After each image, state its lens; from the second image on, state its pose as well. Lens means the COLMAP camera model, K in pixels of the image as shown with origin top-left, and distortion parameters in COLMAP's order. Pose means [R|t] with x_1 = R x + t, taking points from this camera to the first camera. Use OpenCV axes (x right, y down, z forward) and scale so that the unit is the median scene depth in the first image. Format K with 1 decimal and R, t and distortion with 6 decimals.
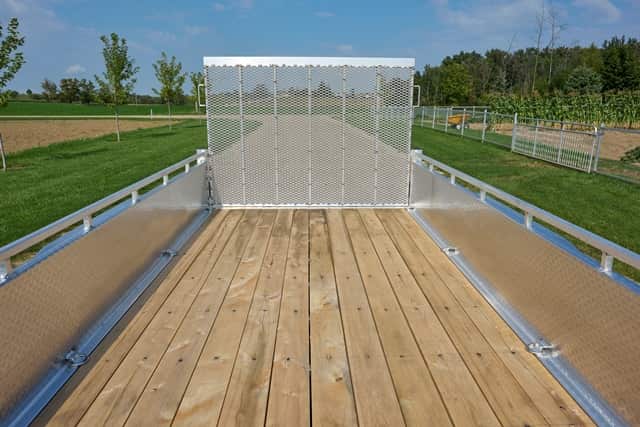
lens RADIAL K [[434.4, 0, 320.0], [0, 434.4, 213.5], [0, 0, 1]] dist [-0.001815, -0.000370]
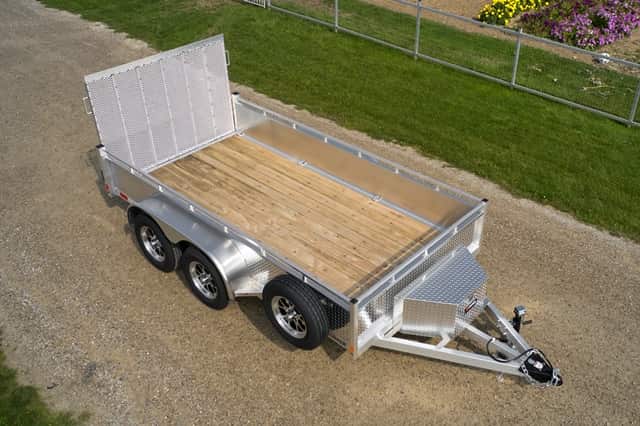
lens RADIAL K [[621.1, 0, 320.0], [0, 621.1, 213.0], [0, 0, 1]] dist [-0.000131, -0.000431]
pose [[0.701850, -0.415382, 0.578674, -1.264085], [0.188585, 0.891741, 0.411380, -0.794366], [-0.686908, -0.179598, 0.704204, -0.969985]]
